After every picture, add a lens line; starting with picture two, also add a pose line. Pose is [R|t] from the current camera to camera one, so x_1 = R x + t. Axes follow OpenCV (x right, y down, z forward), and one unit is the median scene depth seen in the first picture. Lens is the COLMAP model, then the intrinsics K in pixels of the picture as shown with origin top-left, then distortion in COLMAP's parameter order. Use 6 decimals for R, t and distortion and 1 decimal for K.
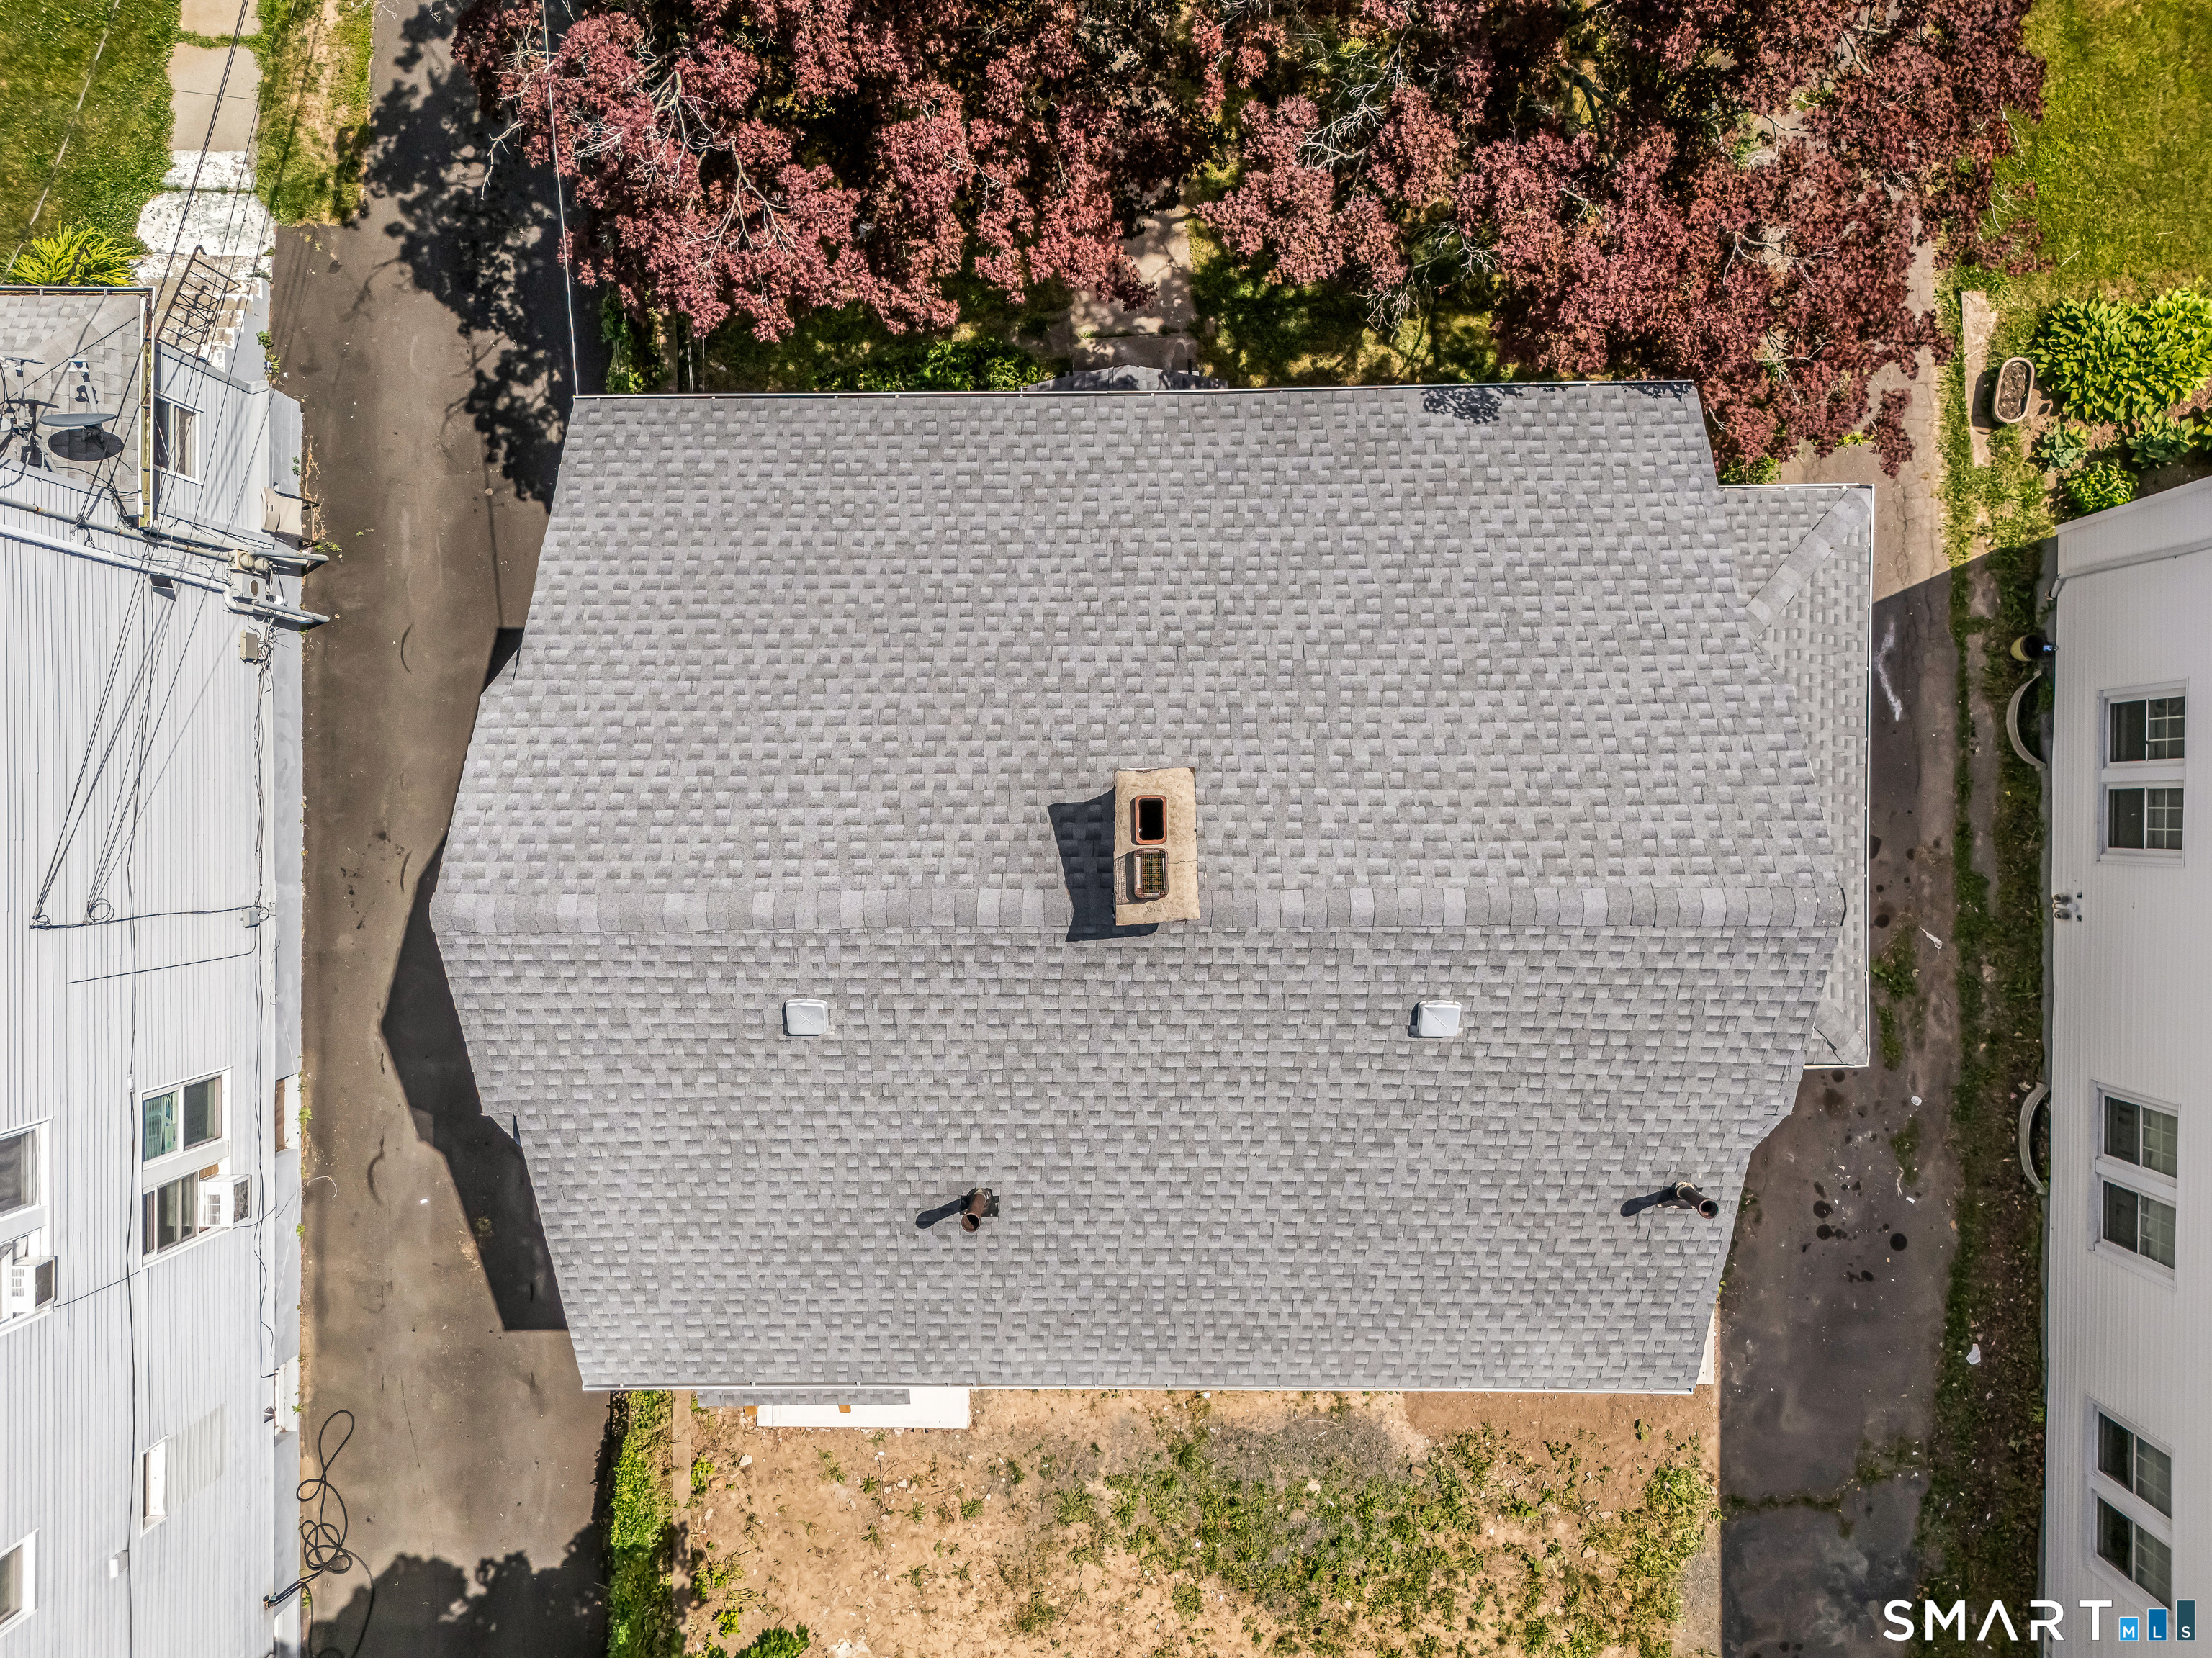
lens RADIAL K [[1643.0, 0, 1106.0], [0, 1643.0, 829.0], [0, 0, 1]] dist [0.095950, -0.126831]
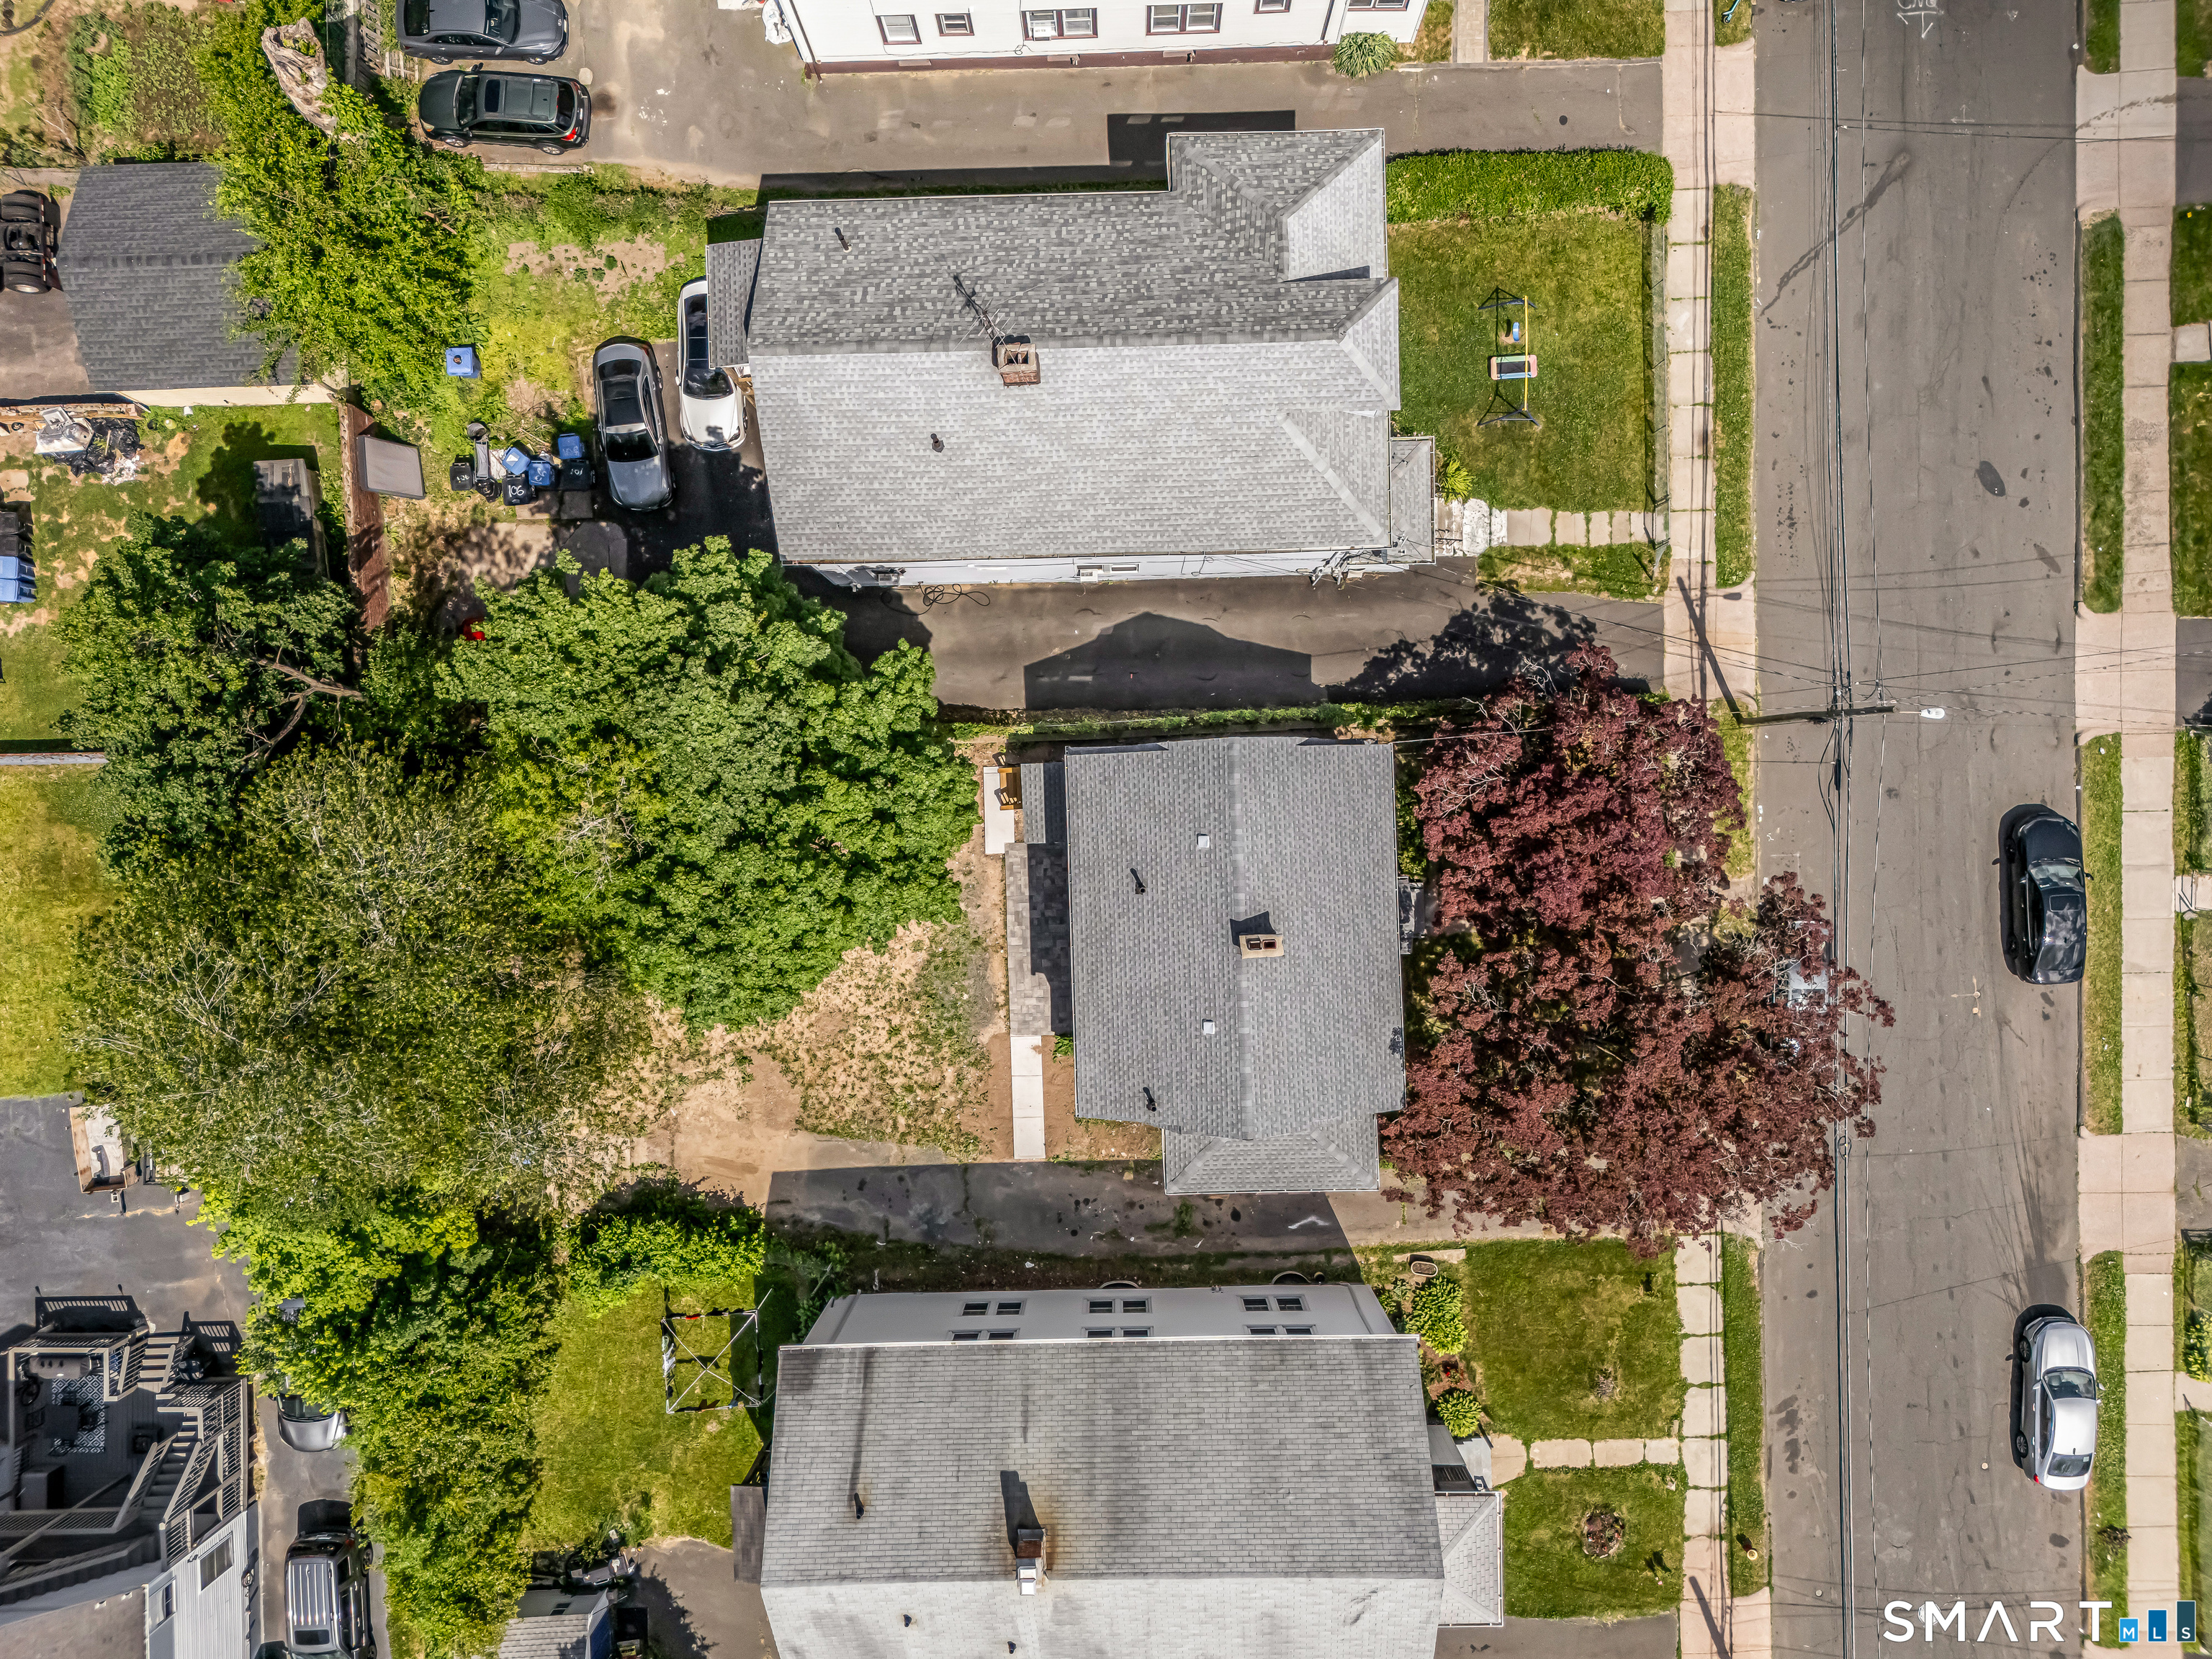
lens RADIAL K [[1643.1, 0, 1106.0], [0, 1643.1, 829.5], [0, 0, 1]] dist [0.095950, -0.126831]
pose [[0.027650, 0.999266, 0.026506, -0.179400], [-0.999615, 0.027698, -0.001418, 0.190412], [-0.002151, -0.026457, 0.999648, -1.411751]]
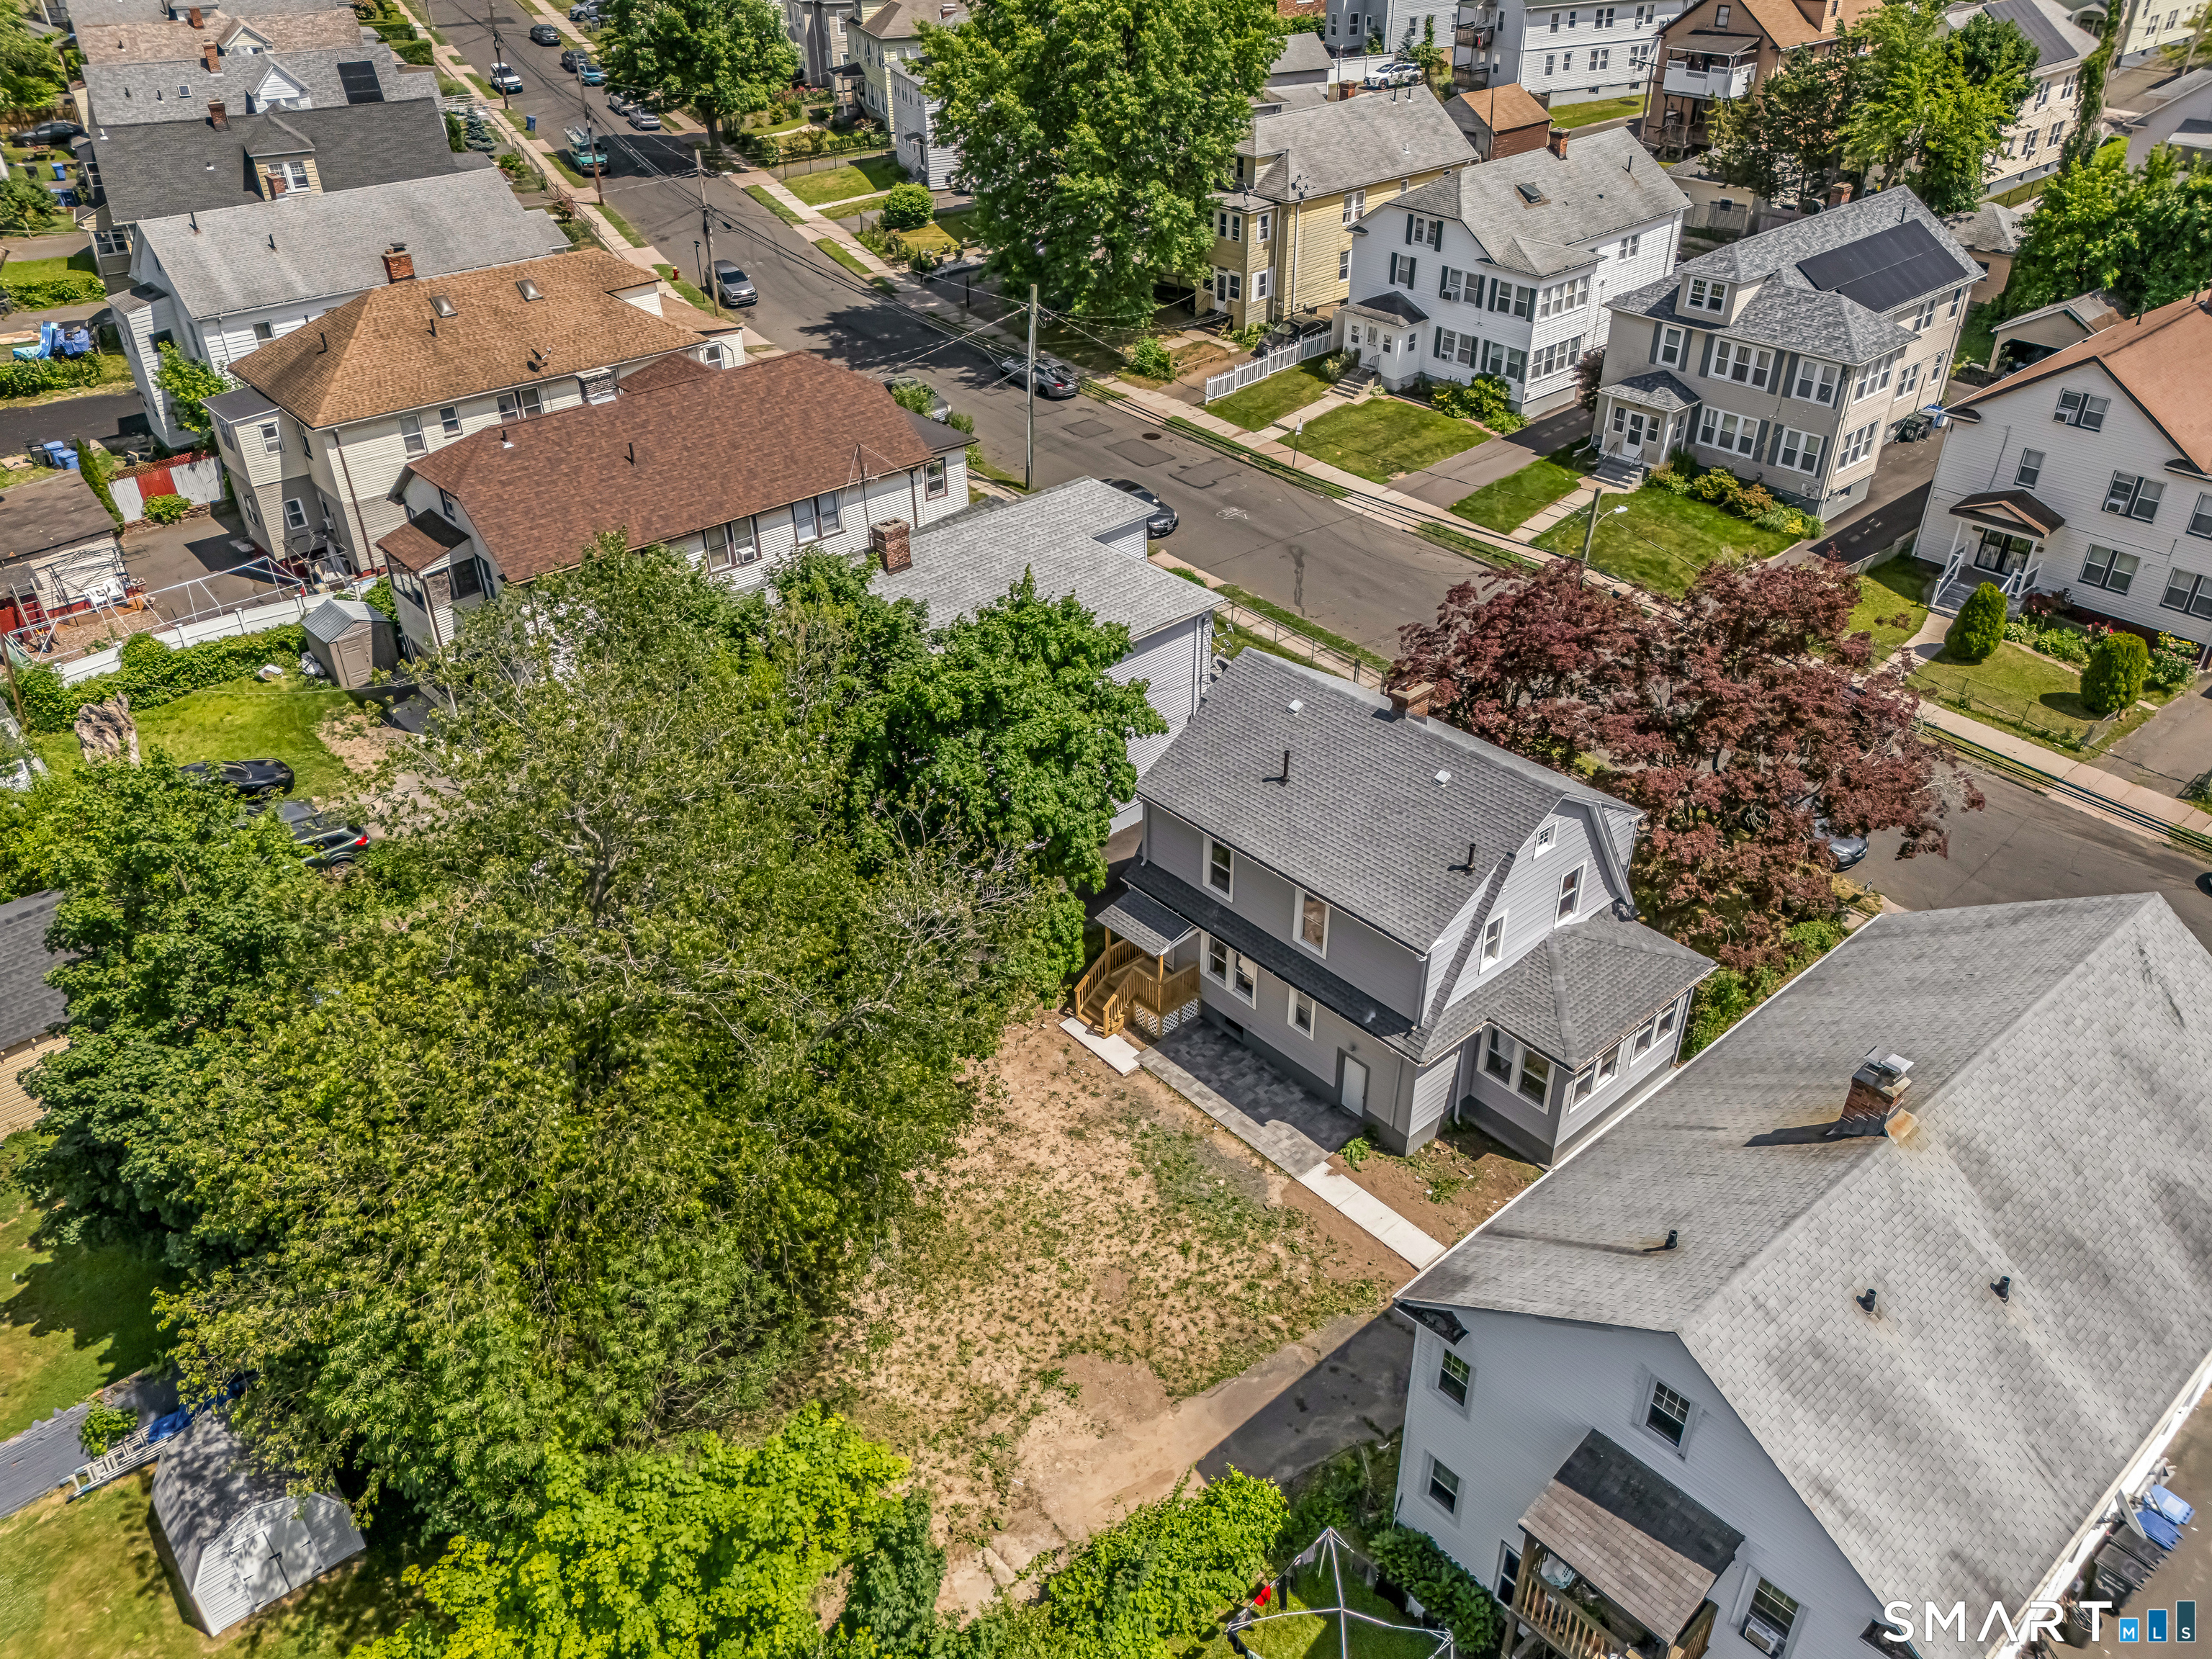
lens RADIAL K [[1644.6, 0, 1106.0], [0, 1644.6, 829.5], [0, 0, 1]] dist [0.057551, -0.048100]
pose [[0.663088, 0.421097, -0.618863, 1.057503], [-0.748407, 0.357311, -0.558762, 1.433773], [-0.014167, 0.833670, 0.552081, -0.391306]]
